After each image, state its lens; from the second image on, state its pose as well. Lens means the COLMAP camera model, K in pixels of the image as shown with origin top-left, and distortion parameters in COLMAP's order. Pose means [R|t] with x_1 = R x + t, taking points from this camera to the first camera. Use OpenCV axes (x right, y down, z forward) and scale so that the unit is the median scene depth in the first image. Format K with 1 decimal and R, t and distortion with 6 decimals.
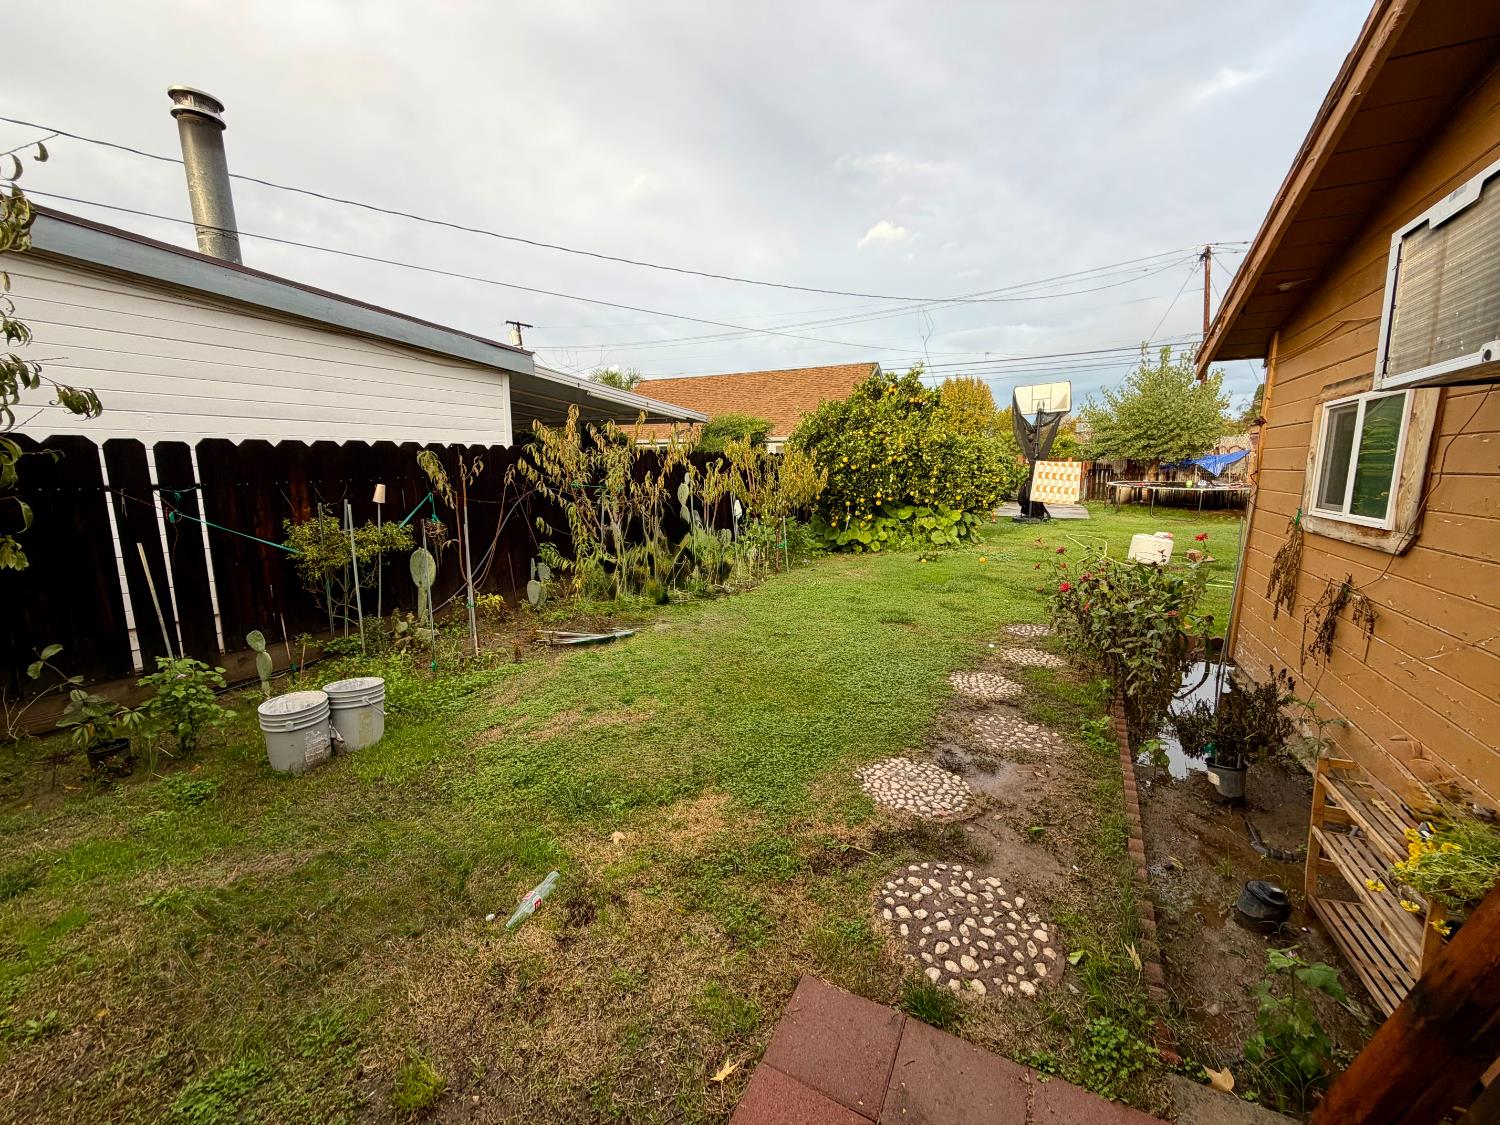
lens RADIAL K [[597.5, 0, 747.0], [0, 597.5, 562.2], [0, 0, 1]] dist [-0.001865, -0.000162]
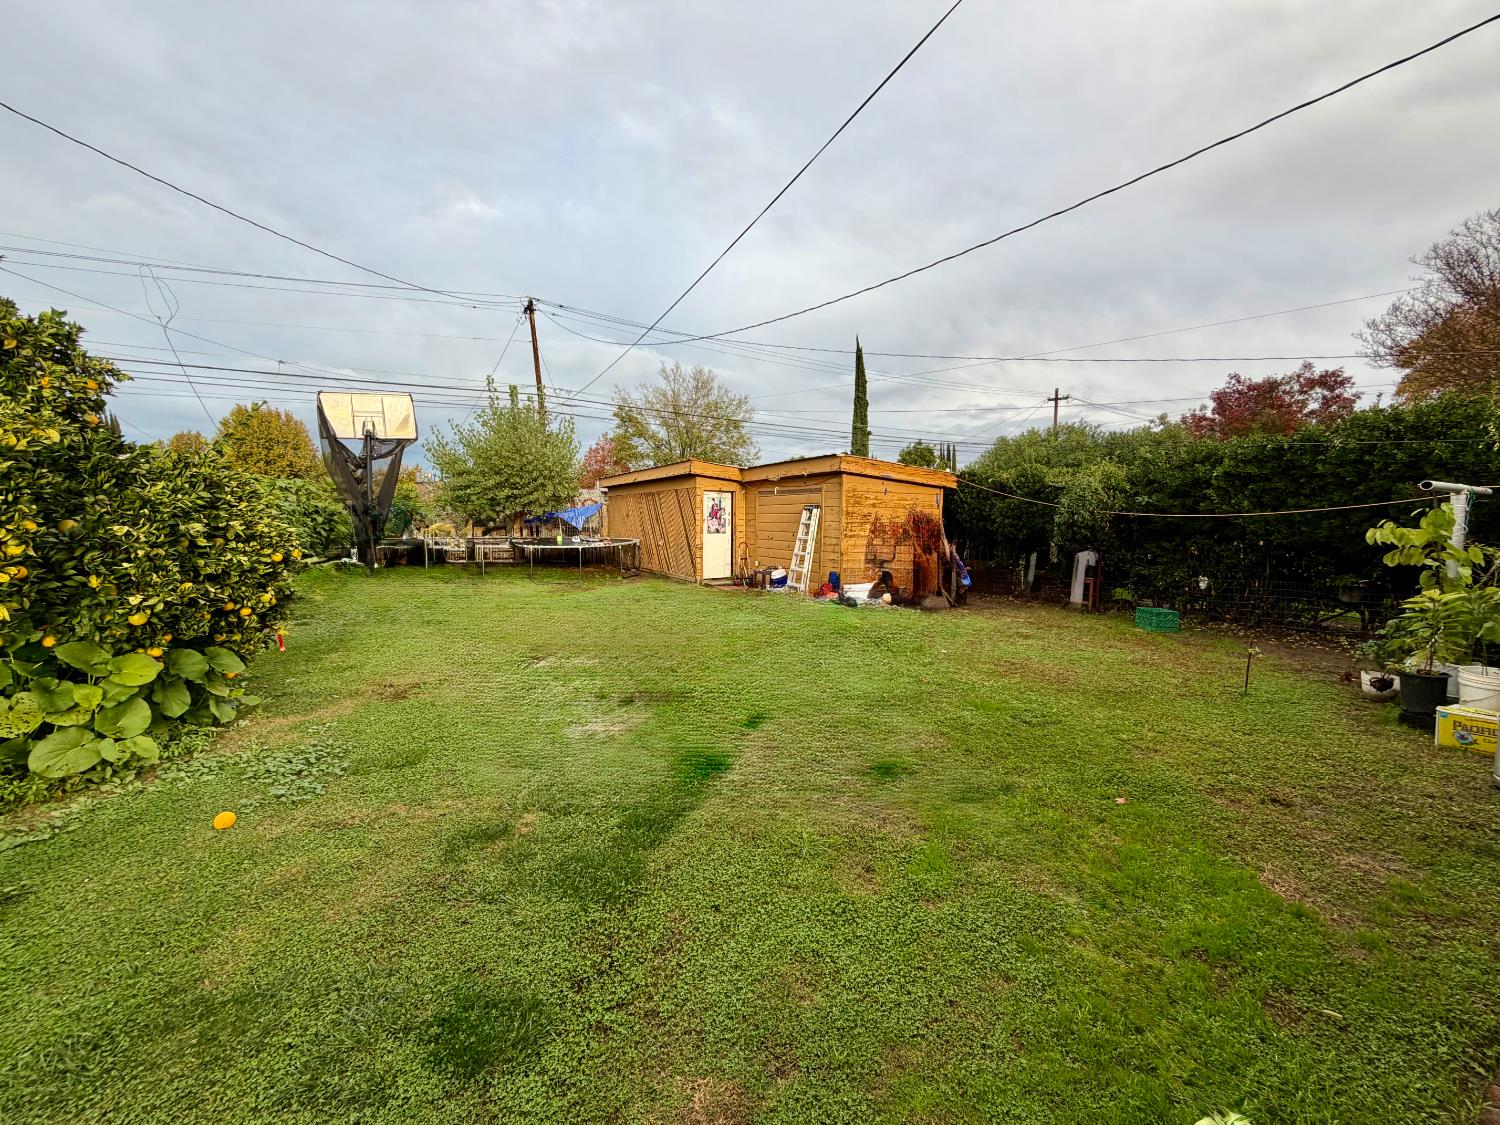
lens RADIAL K [[597.5, 0, 746.7], [0, 597.5, 565.6], [0, 0, 1]] dist [-0.001865, -0.000162]
pose [[0.539720, -0.065320, 0.839306, 0.055644], [0.132161, 0.991197, -0.007845, -0.019258], [-0.831406, 0.115158, 0.543602, 0.112893]]
